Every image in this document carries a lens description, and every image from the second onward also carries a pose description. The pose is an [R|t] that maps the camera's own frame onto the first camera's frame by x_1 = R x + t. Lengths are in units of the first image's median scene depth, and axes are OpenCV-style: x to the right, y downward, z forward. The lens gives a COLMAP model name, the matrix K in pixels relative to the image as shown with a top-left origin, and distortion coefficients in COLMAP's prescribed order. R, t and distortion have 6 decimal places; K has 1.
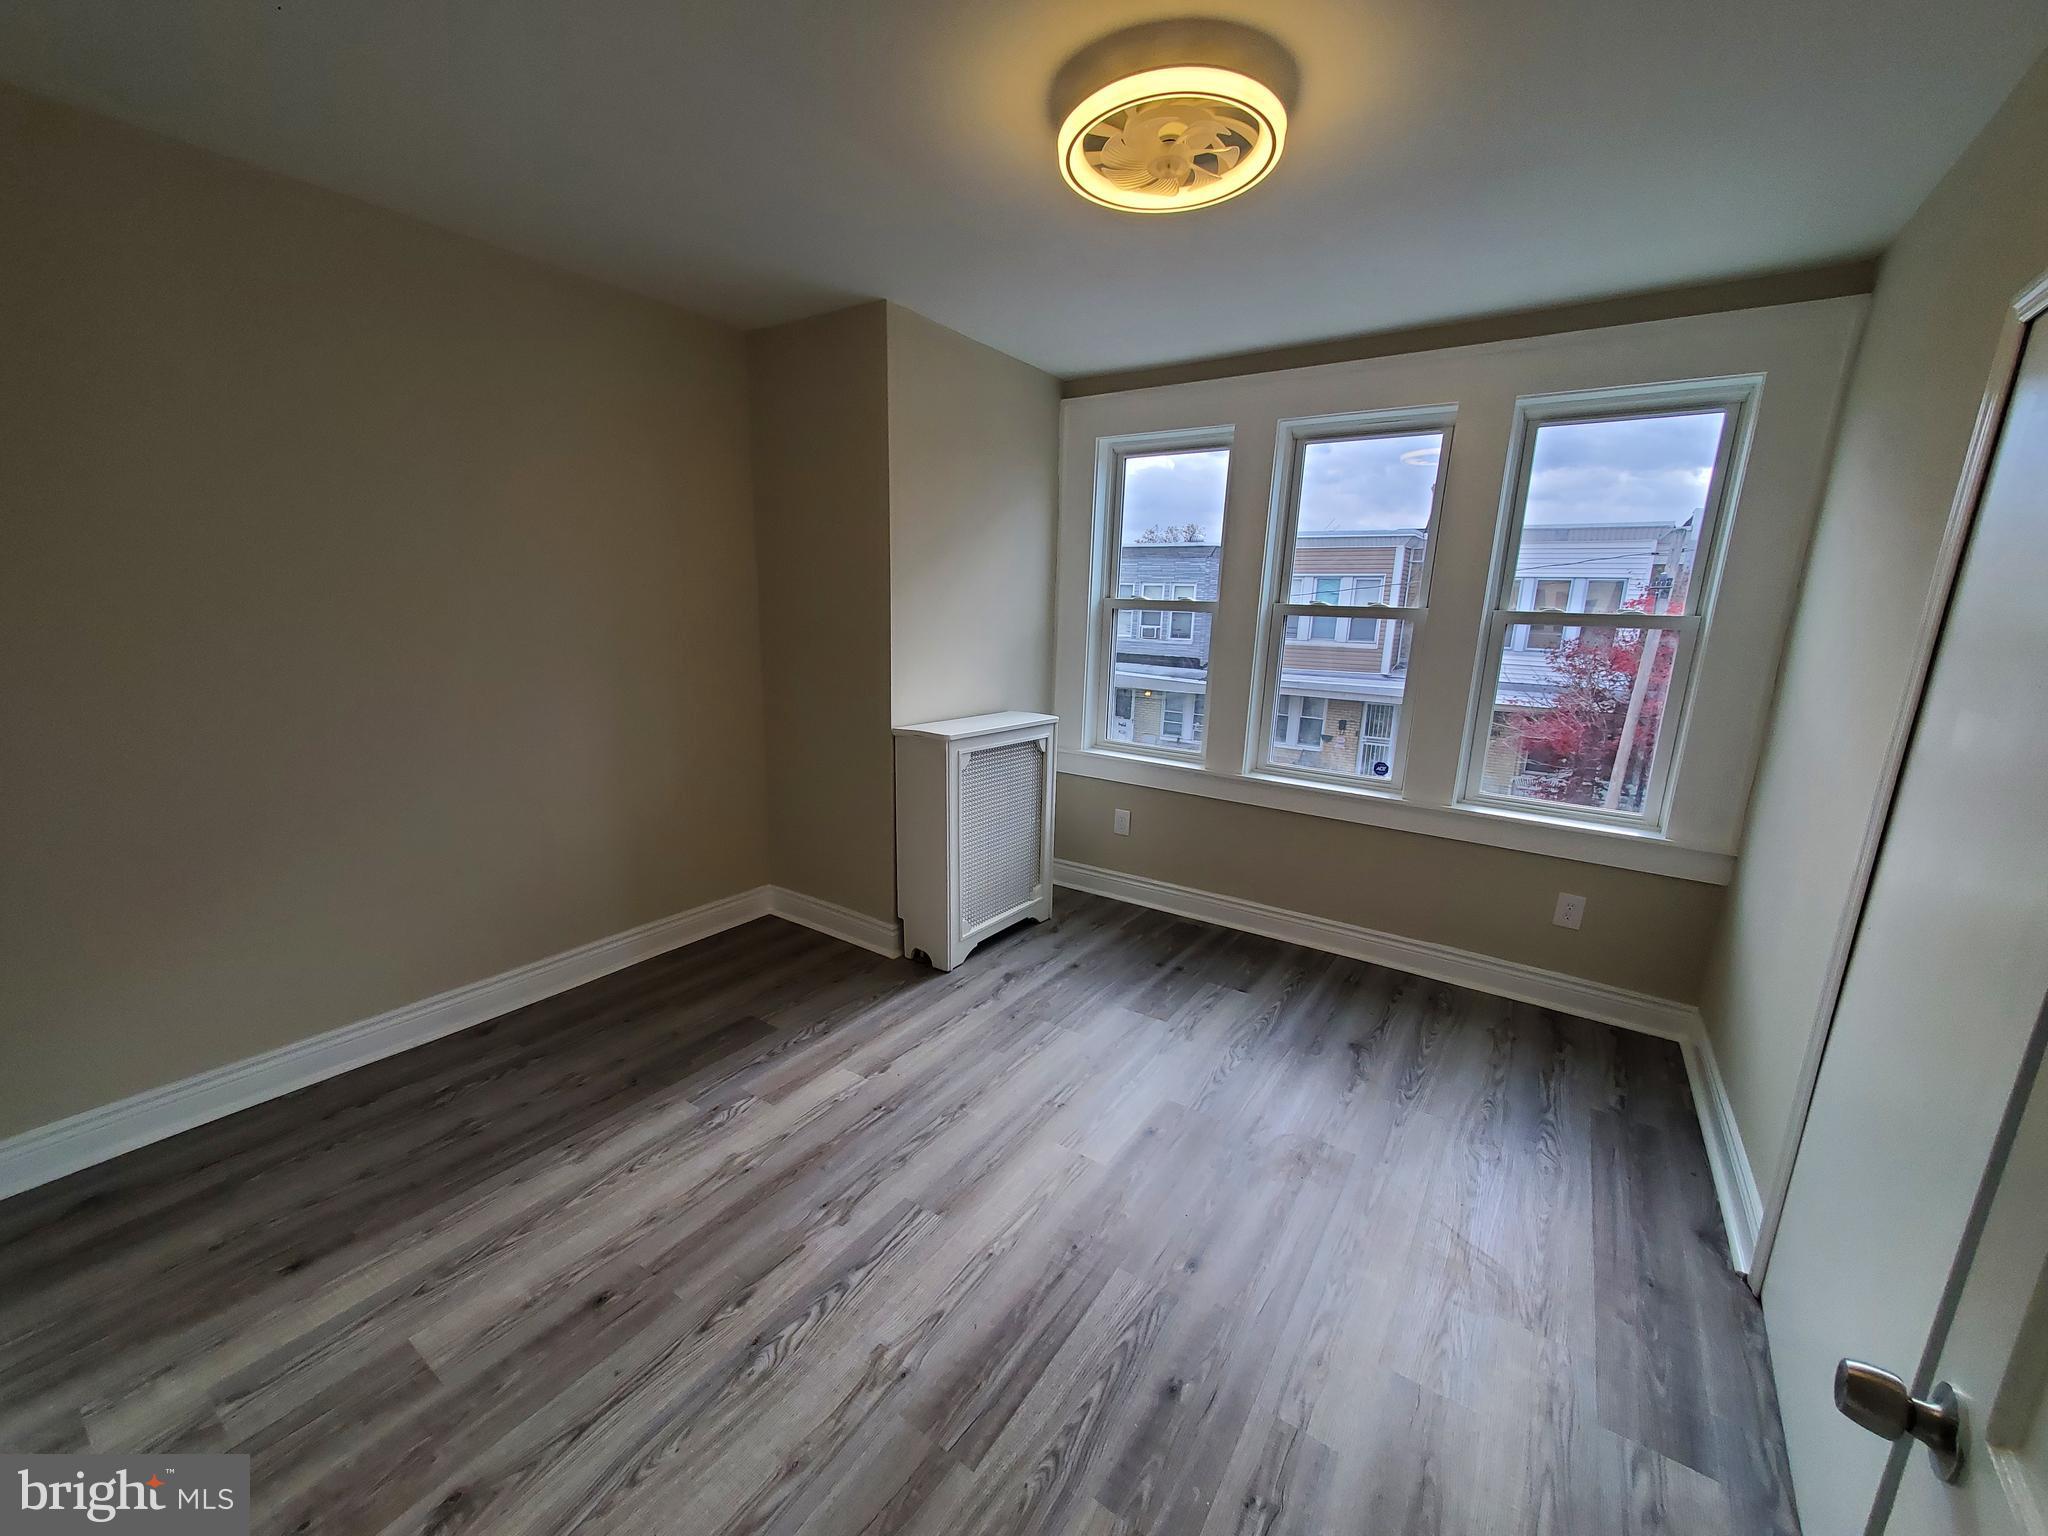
lens RADIAL K [[805.8, 0, 1015.3], [0, 805.8, 784.4], [0, 0, 1]] dist [-0.000286, 0.000275]
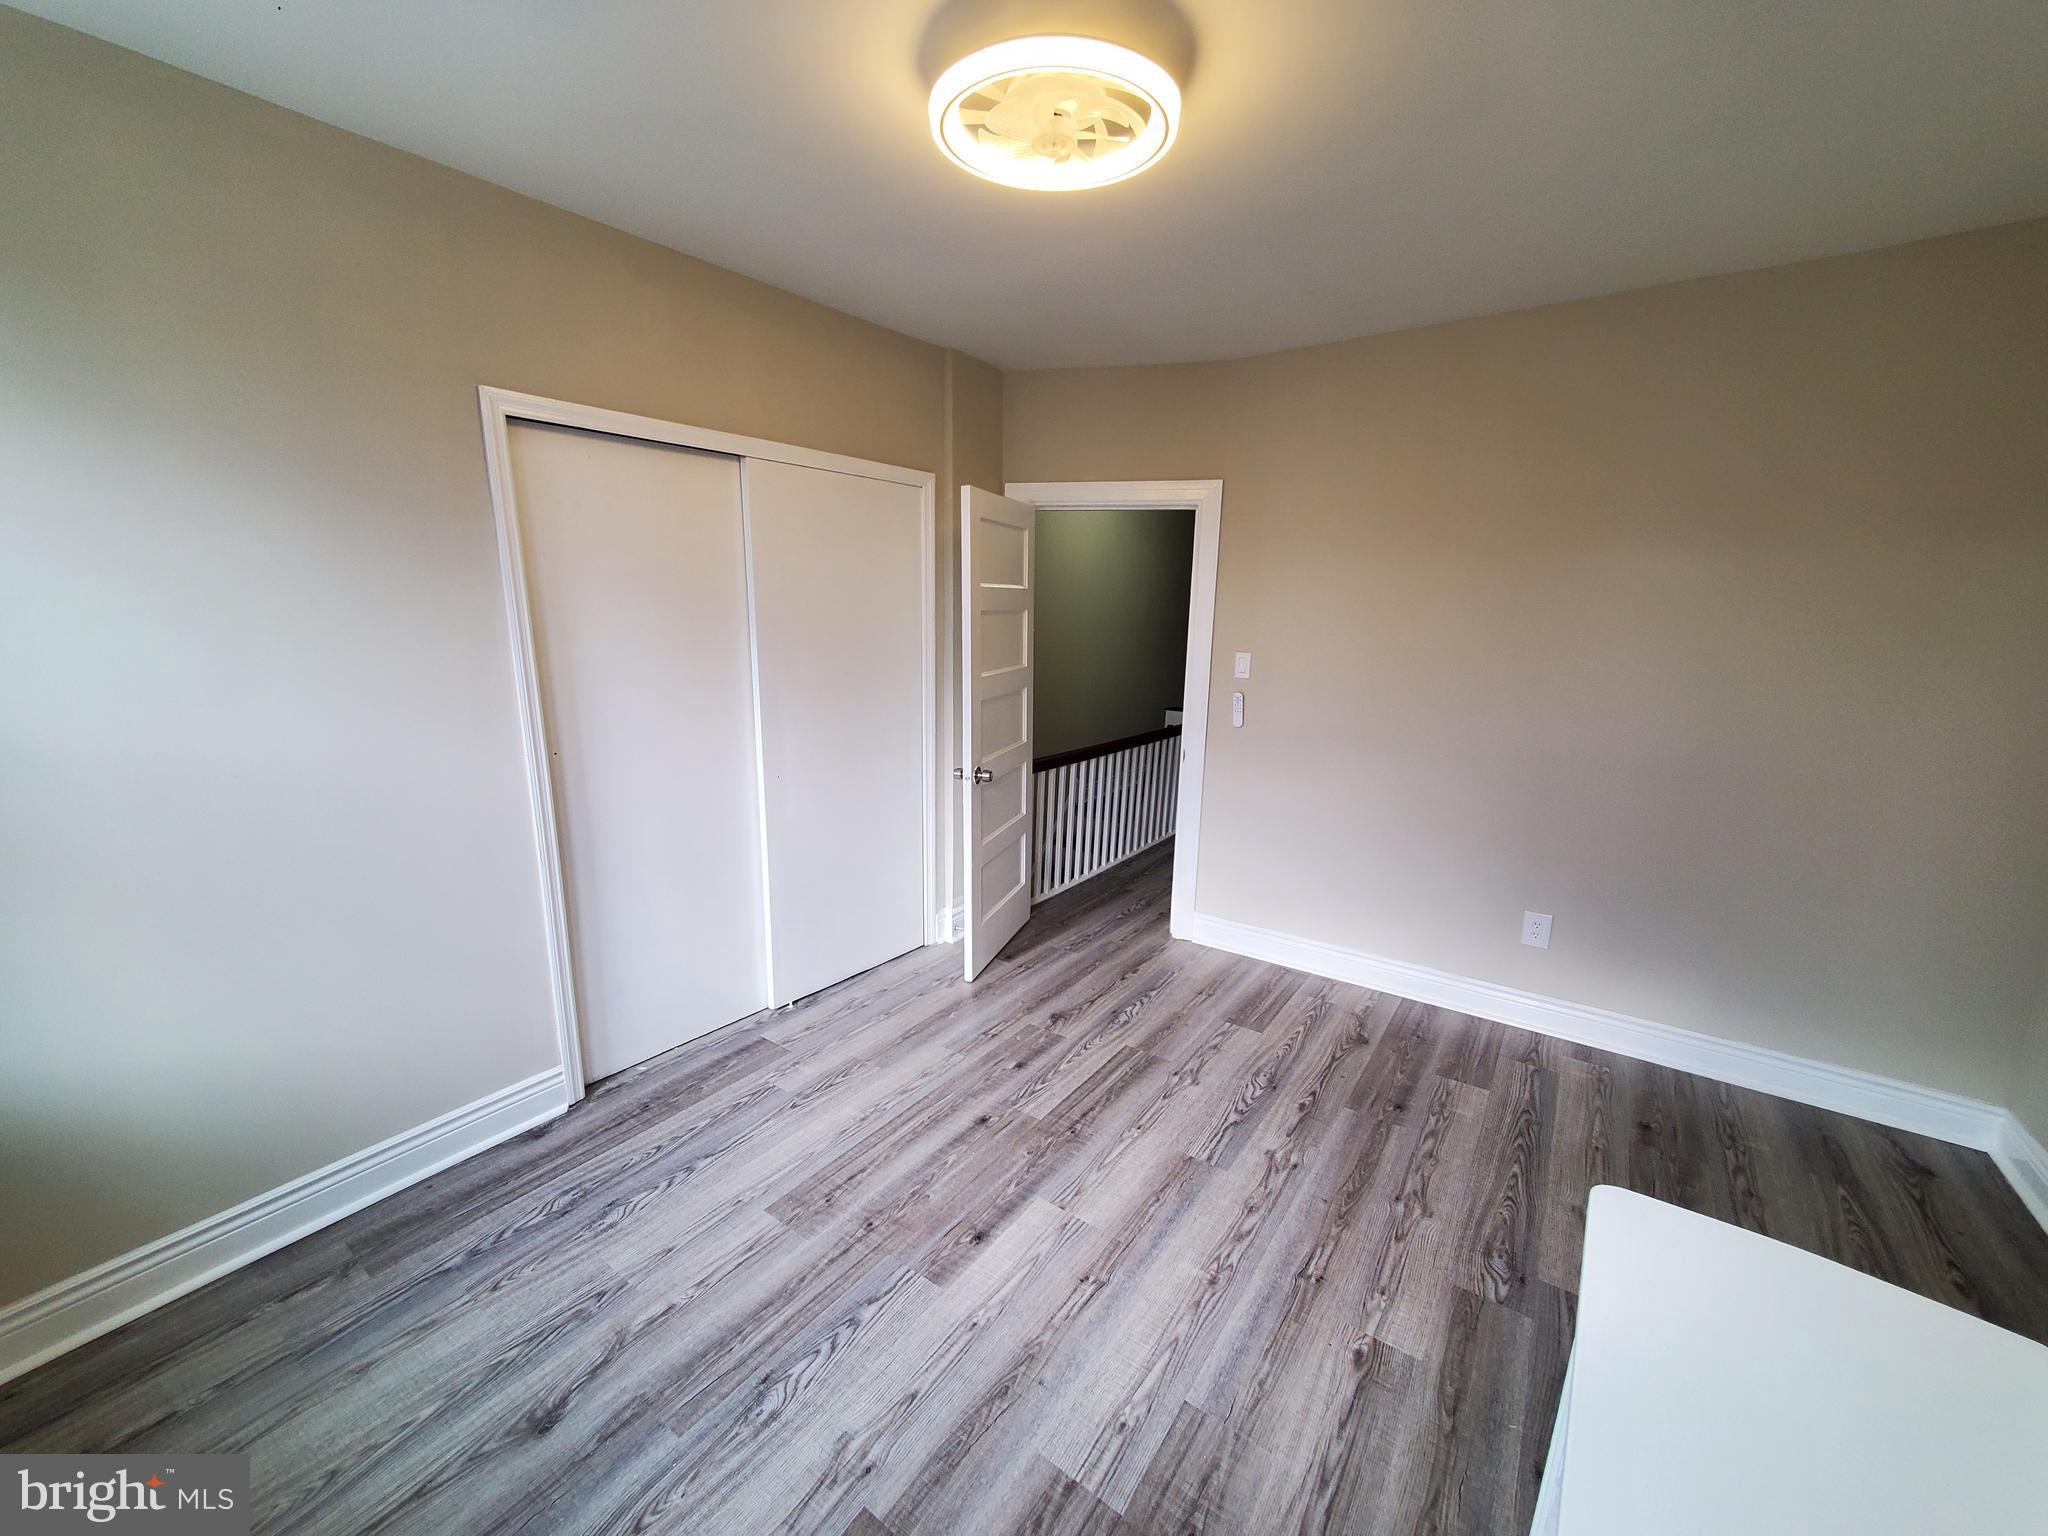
lens RADIAL K [[805.8, 0, 1015.3], [0, 805.8, 784.4], [0, 0, 1]] dist [-0.000286, 0.000275]
pose [[-0.999029, -0.042301, 0.012350, 0.150803], [-0.032794, 0.900867, 0.432855, -0.401422], [-0.029435, 0.432030, -0.901379, 1.676302]]
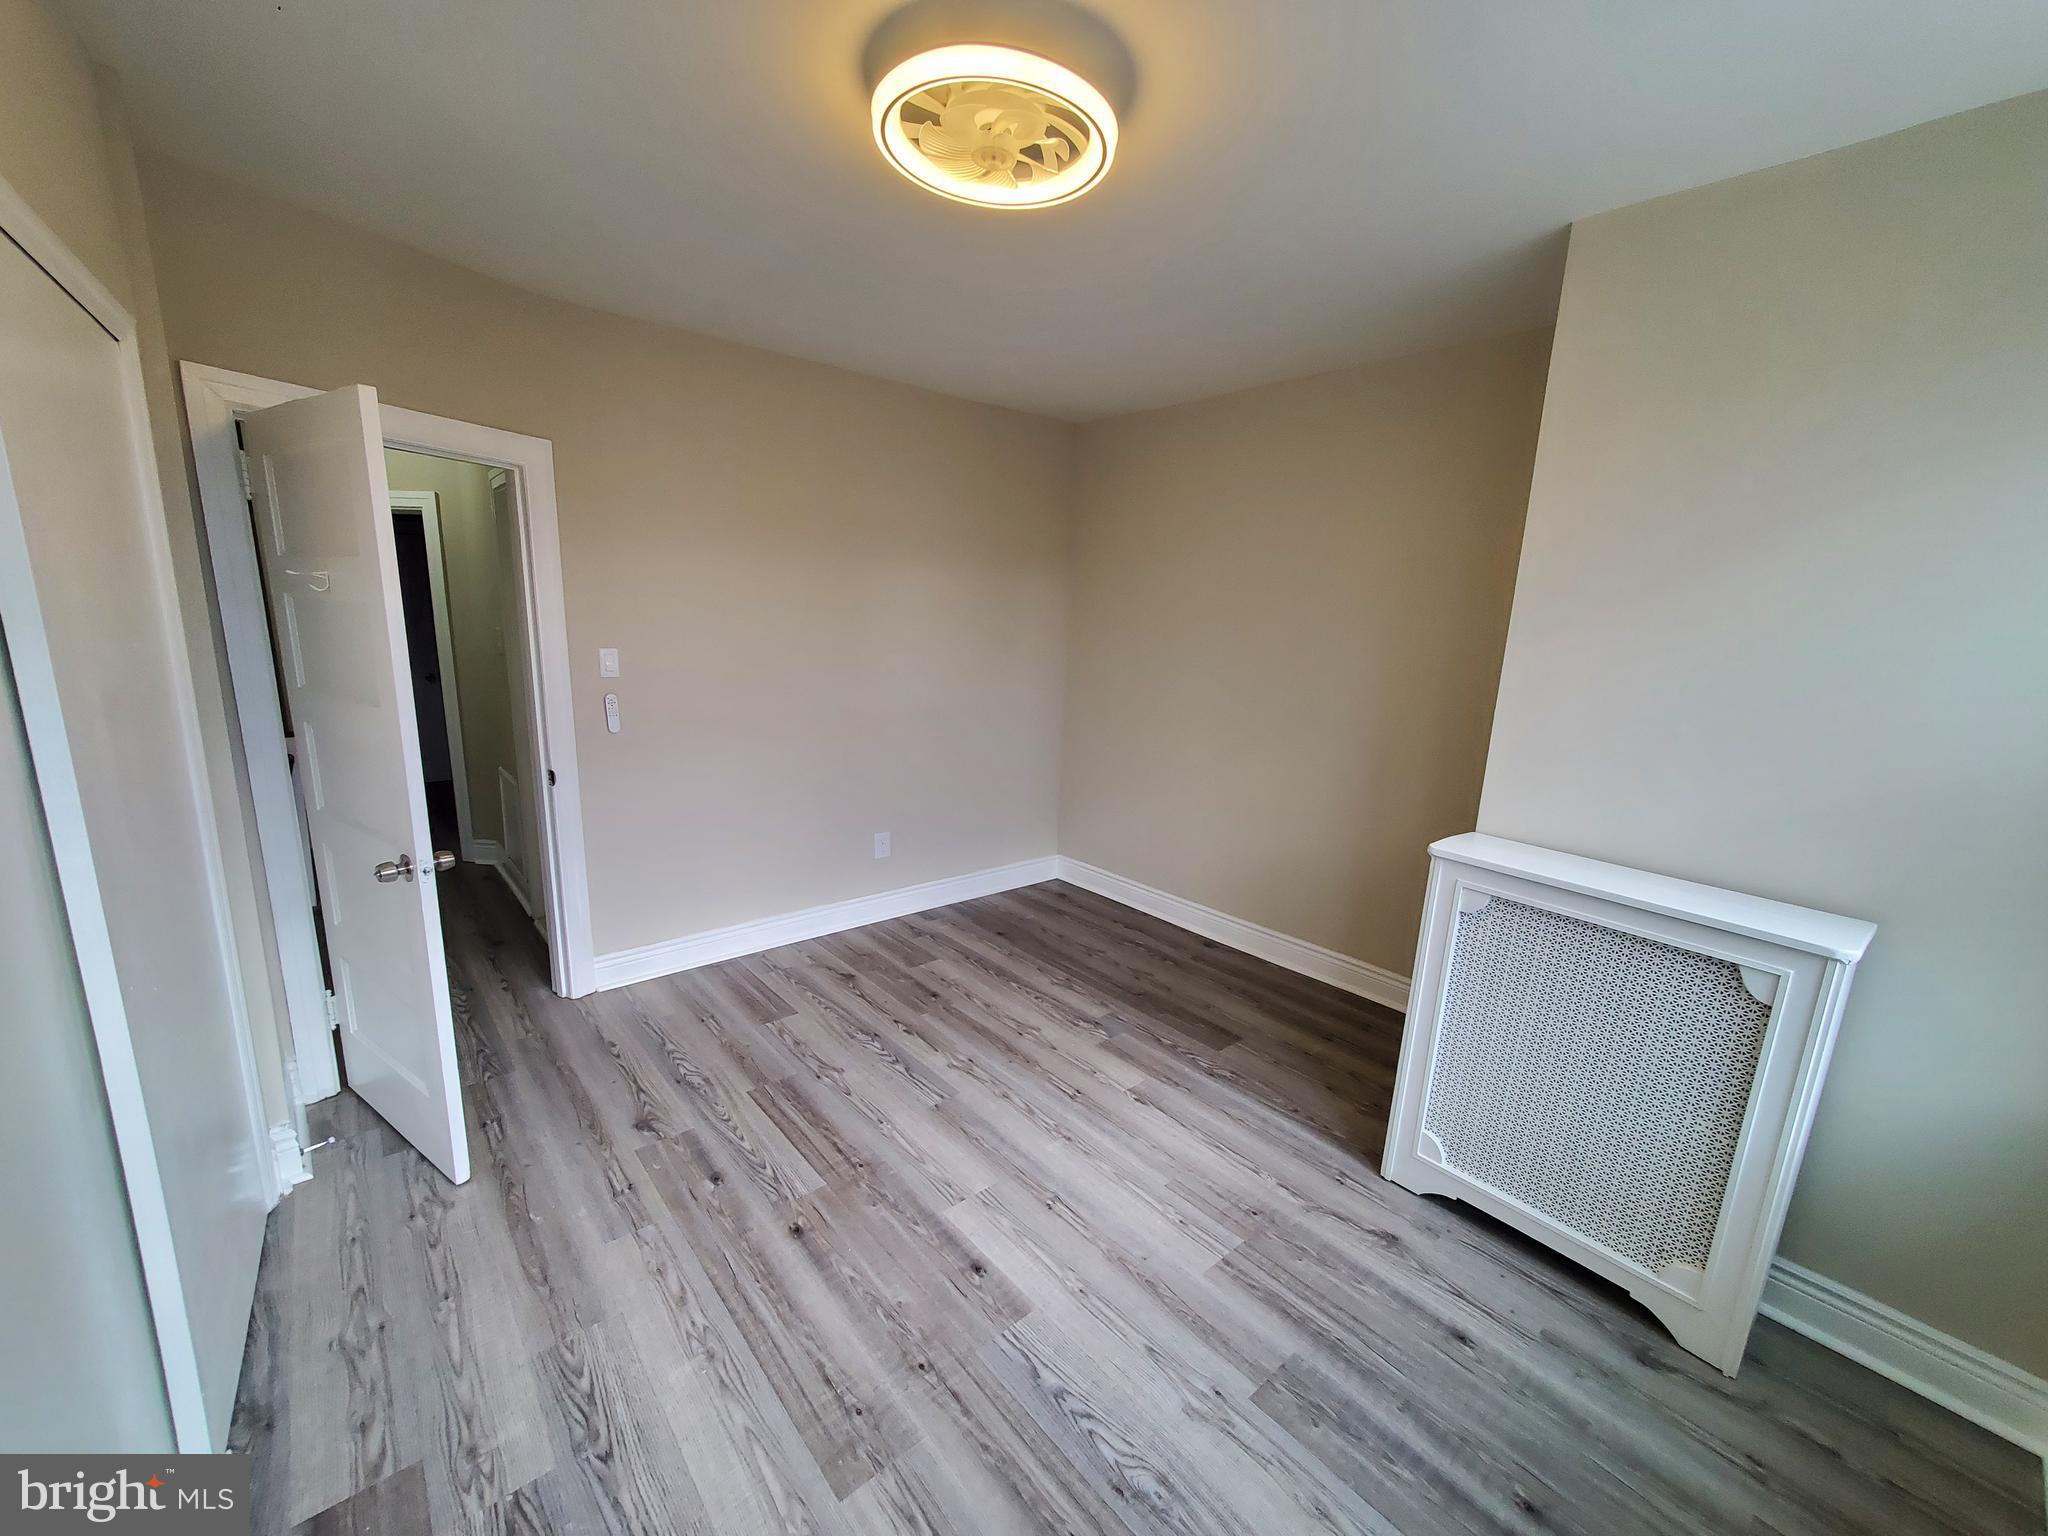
lens RADIAL K [[808.2, 0, 1012.3], [0, 808.2, 780.7], [0, 0, 1]] dist [0.000592, 0.000360]
pose [[-0.261865, 0.161667, -0.951467, 0.929607], [-0.260636, 0.937392, 0.231009, -0.254135], [0.929245, 0.308479, -0.203334, 1.123390]]
